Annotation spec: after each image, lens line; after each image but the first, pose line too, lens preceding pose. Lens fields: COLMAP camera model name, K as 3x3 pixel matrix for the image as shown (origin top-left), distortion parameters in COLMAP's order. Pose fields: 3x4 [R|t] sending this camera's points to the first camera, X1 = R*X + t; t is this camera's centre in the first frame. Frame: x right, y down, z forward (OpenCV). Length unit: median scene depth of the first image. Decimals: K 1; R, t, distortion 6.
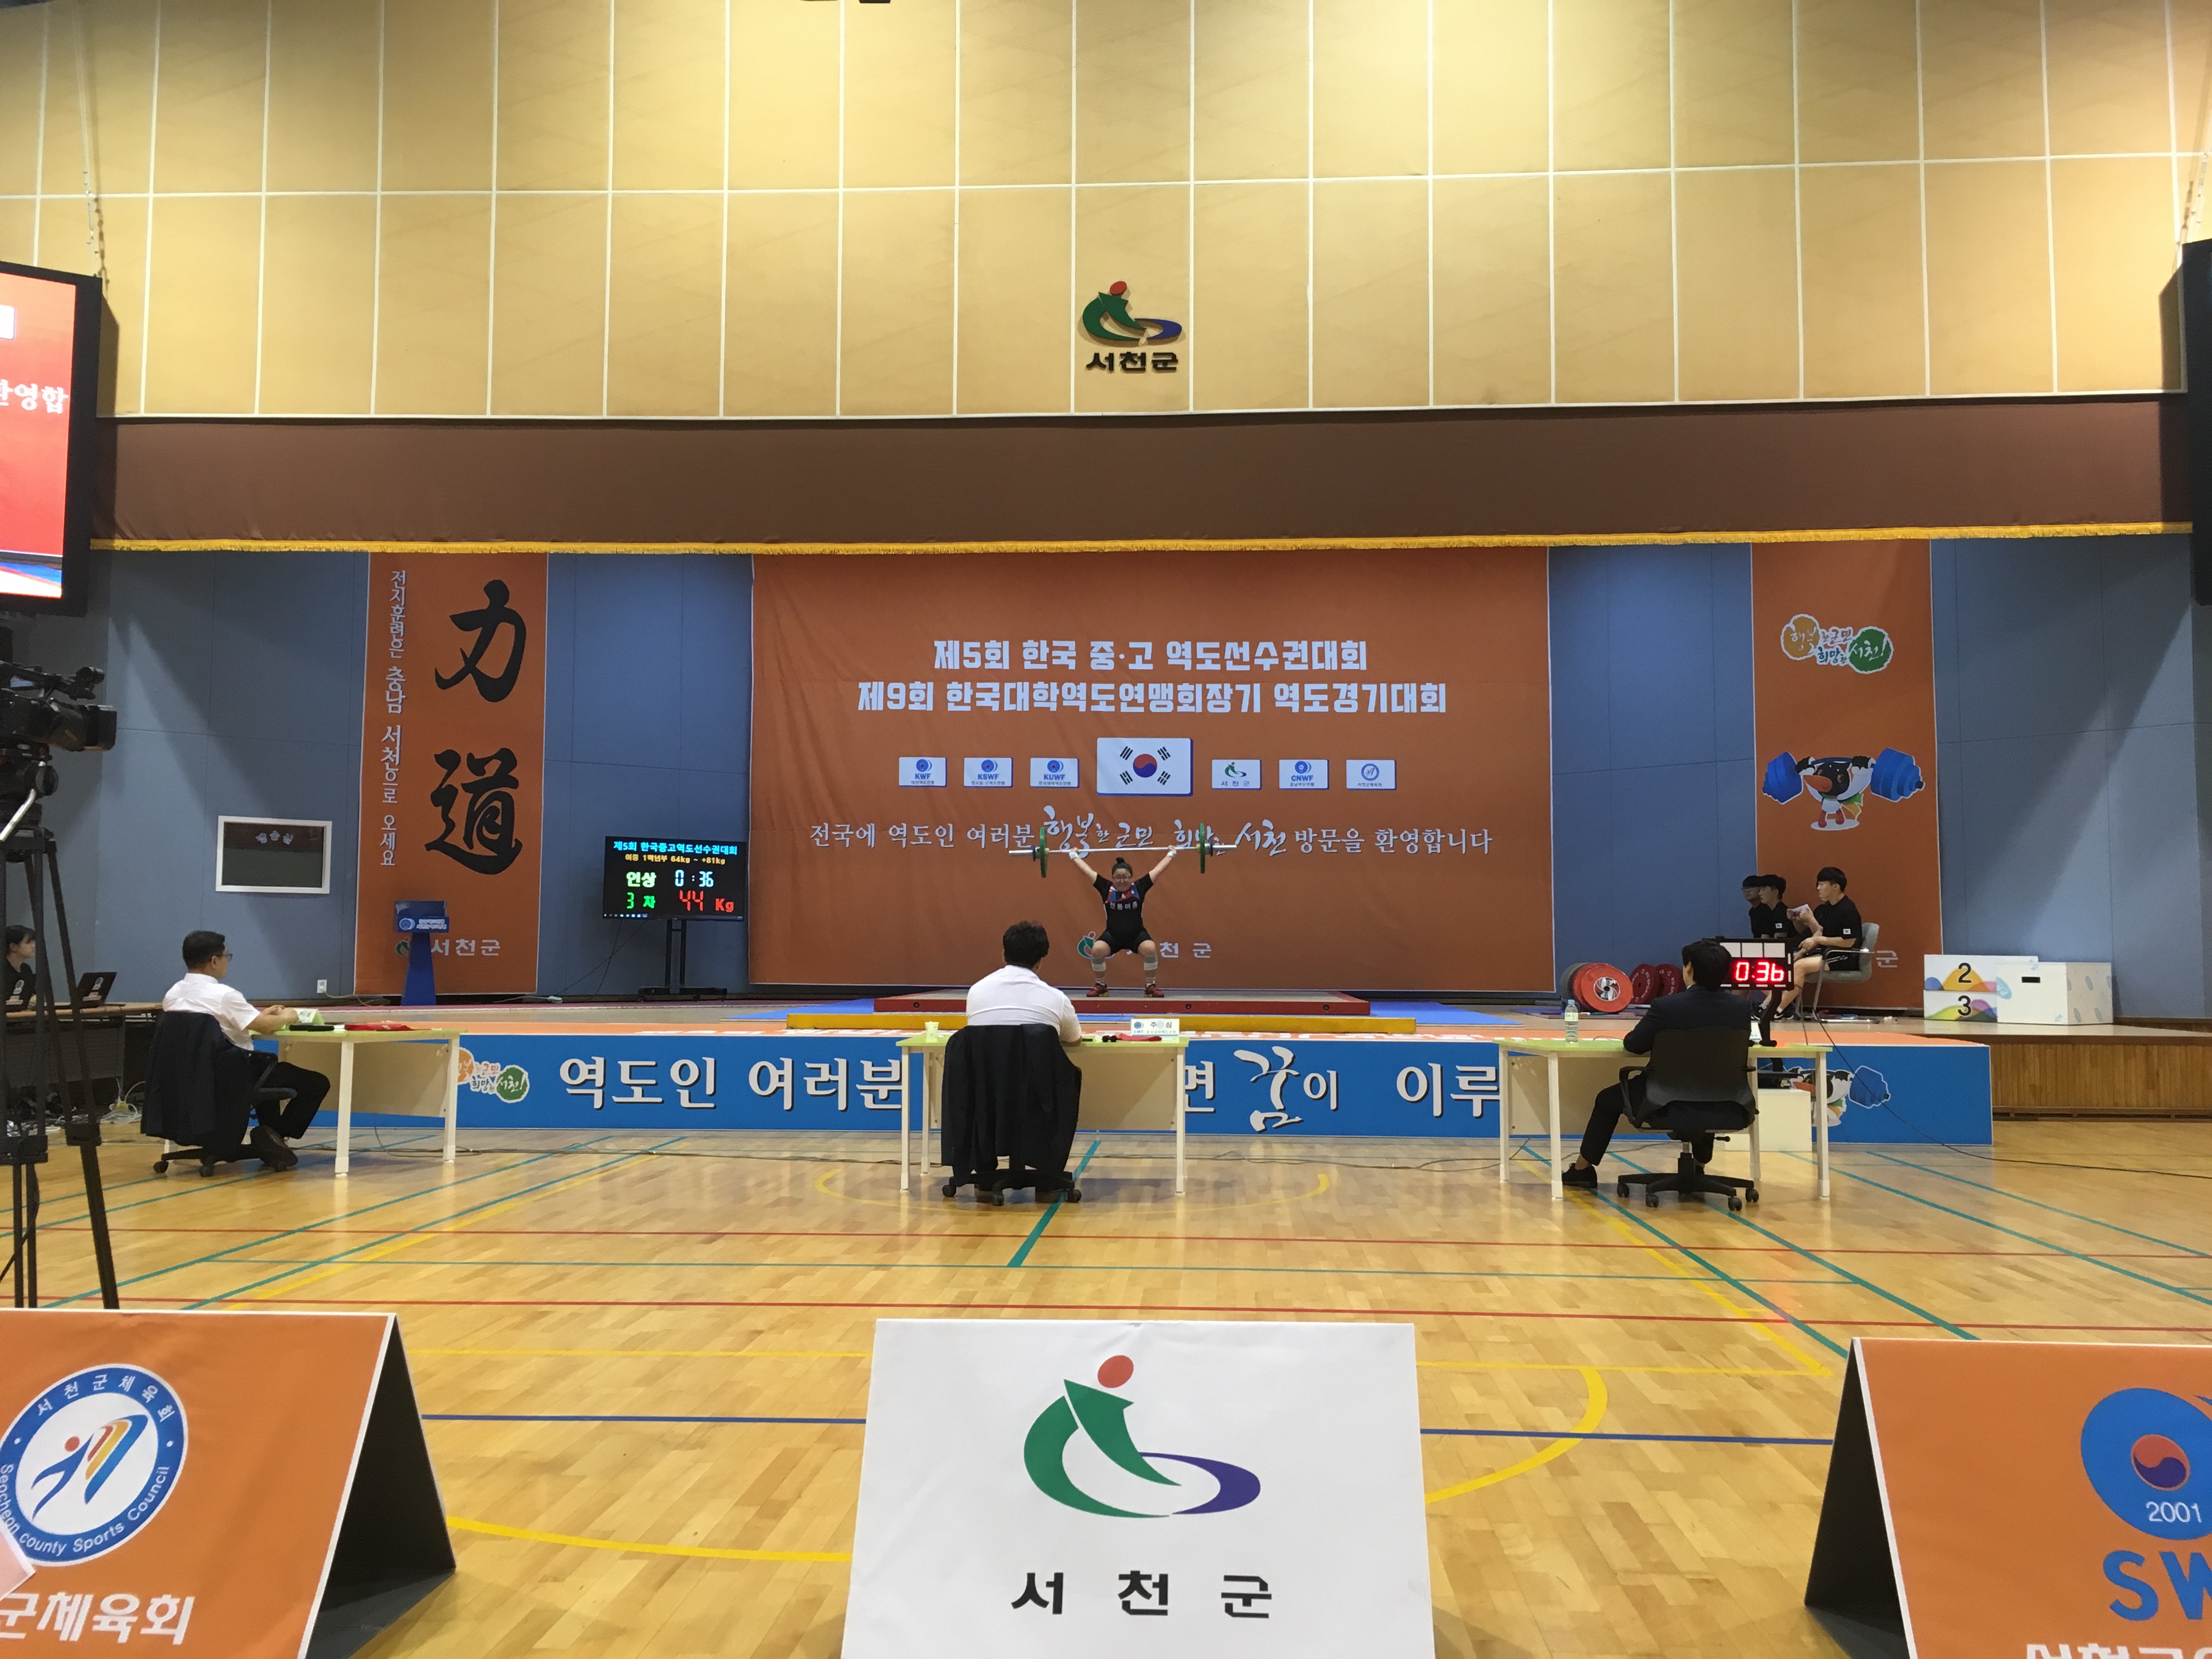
lens RADIAL K [[1904.5, 0, 1093.2], [0, 1904.5, 824.1], [0, 0, 1]] dist [0.052401, -0.019571]
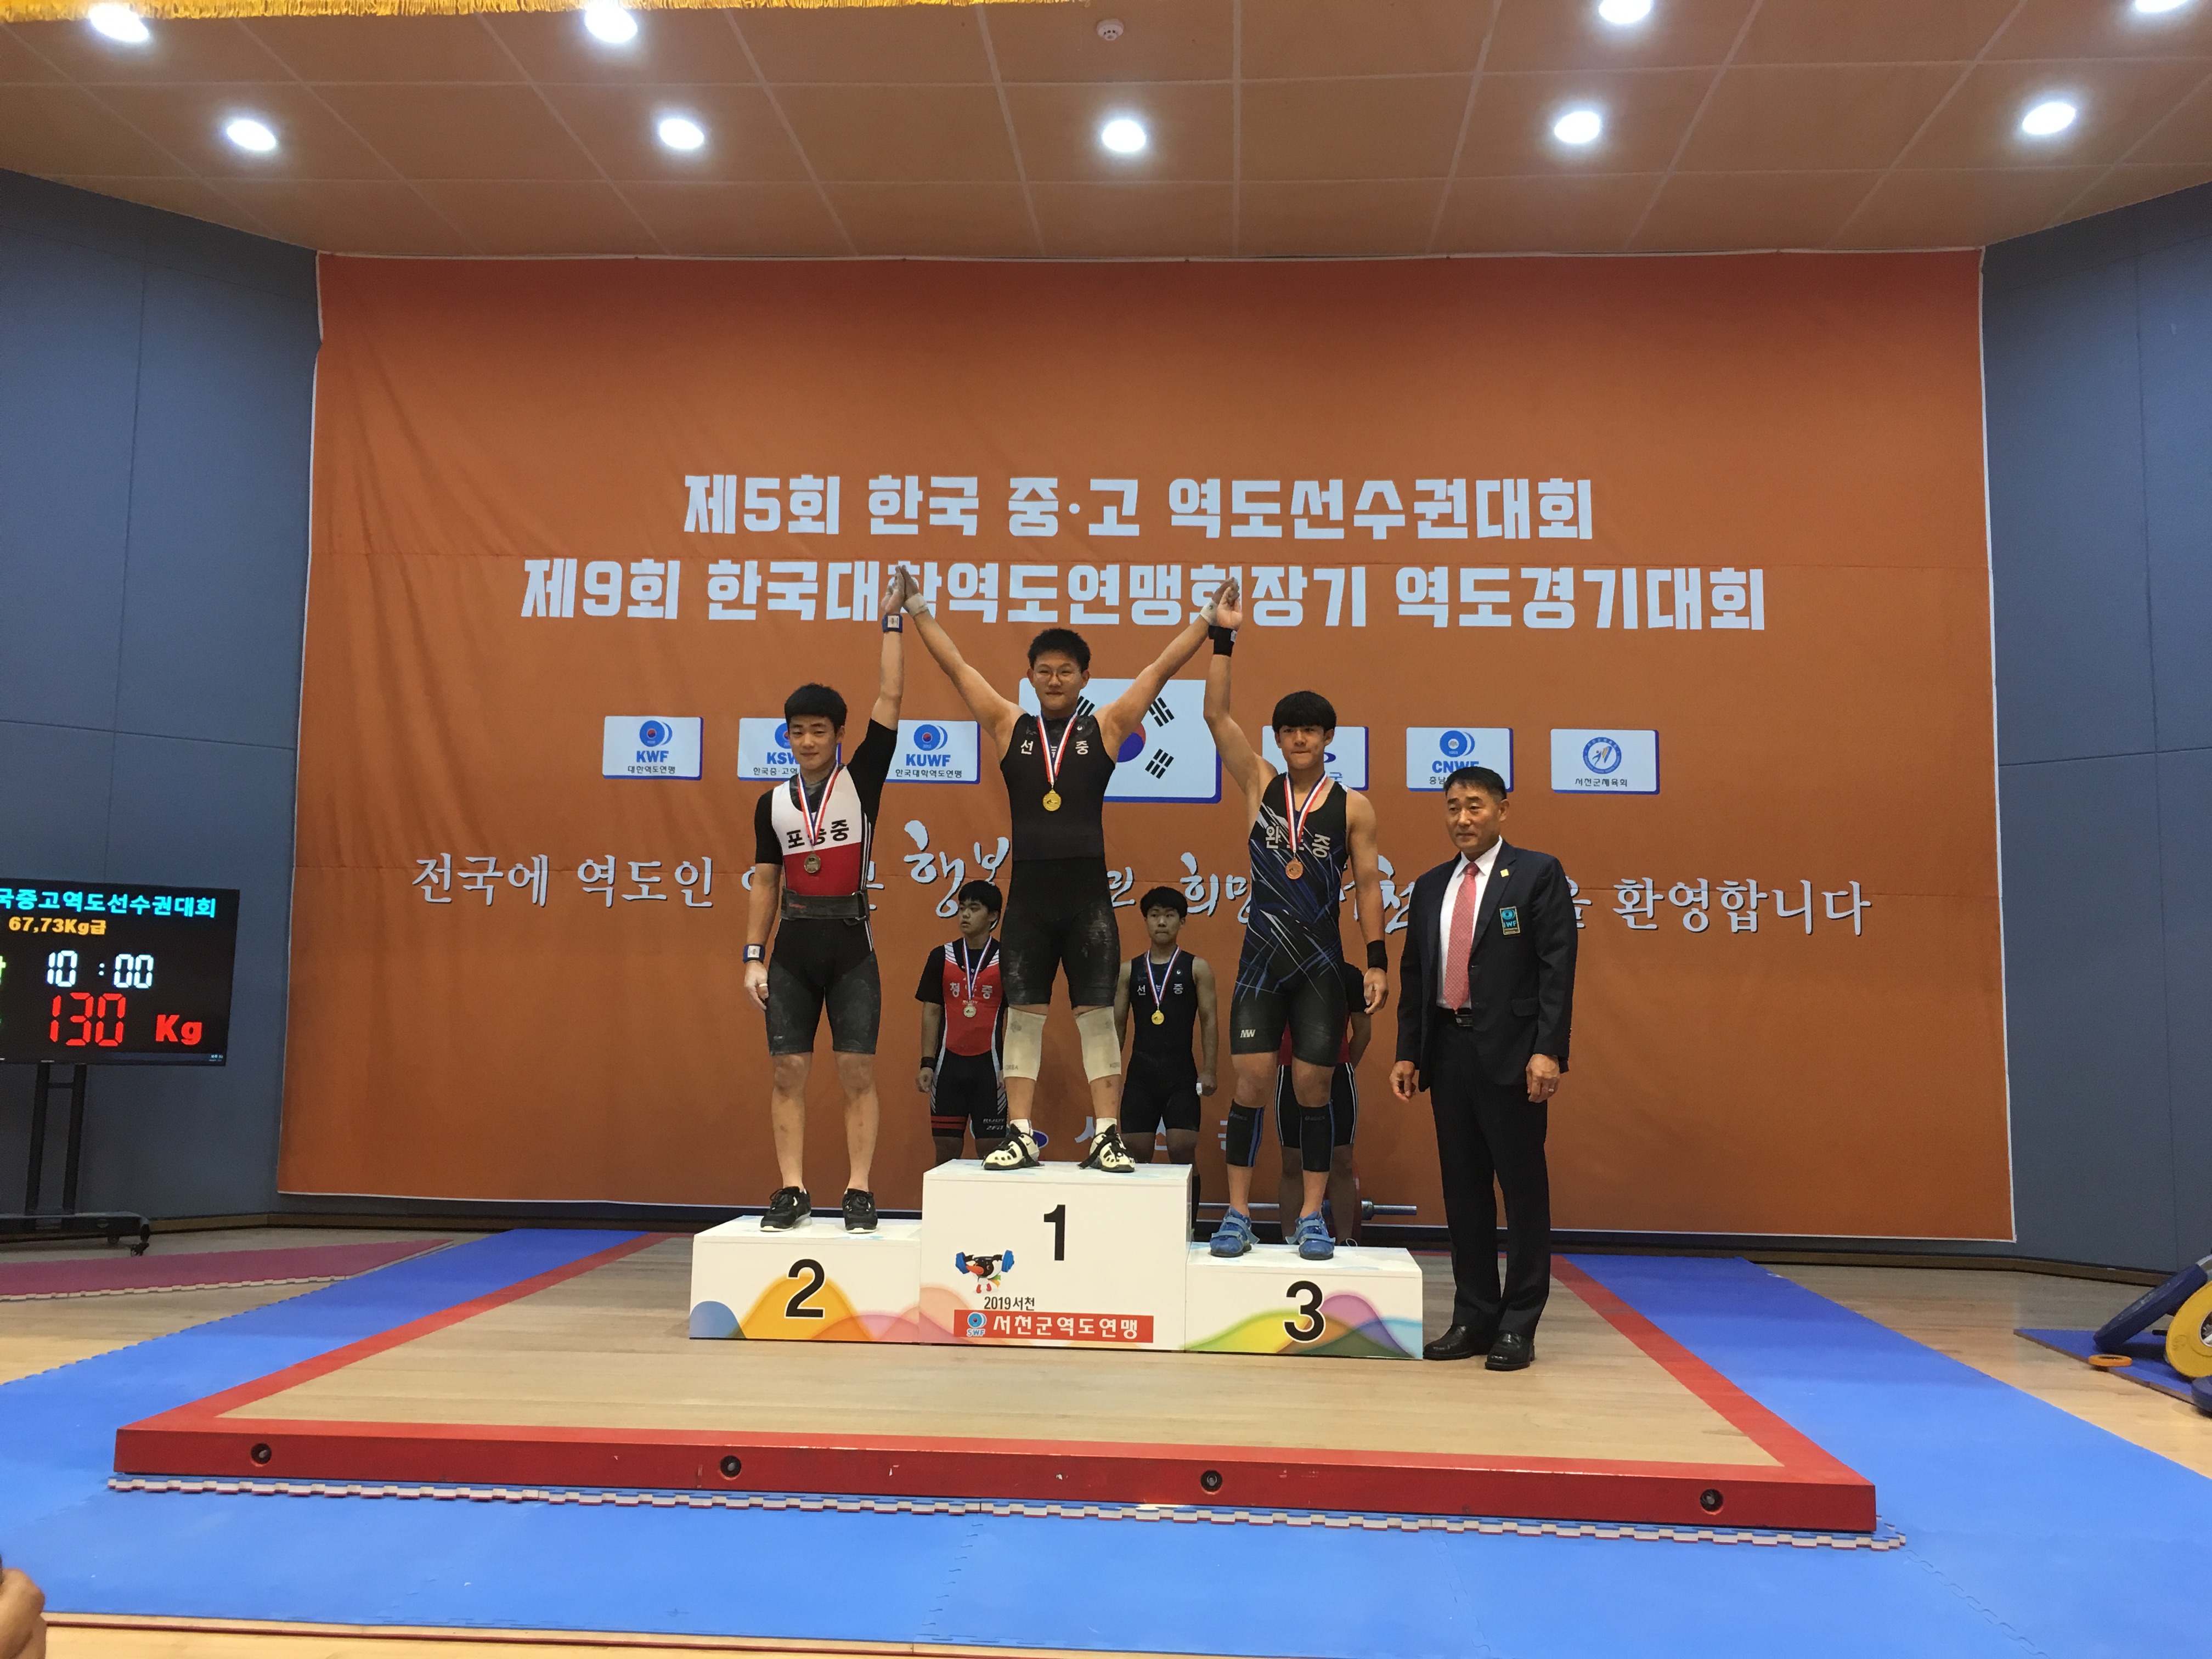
lens RADIAL K [[1904.5, 0, 1119.4], [0, 1904.5, 827.7], [0, 0, 1]] dist [0.052401, -0.019571]
pose [[0.999913, 0.011212, -0.006935, 0.030861], [-0.011447, 0.999324, -0.034926, 0.008122], [0.006539, 0.035003, 0.999366, 0.535047]]
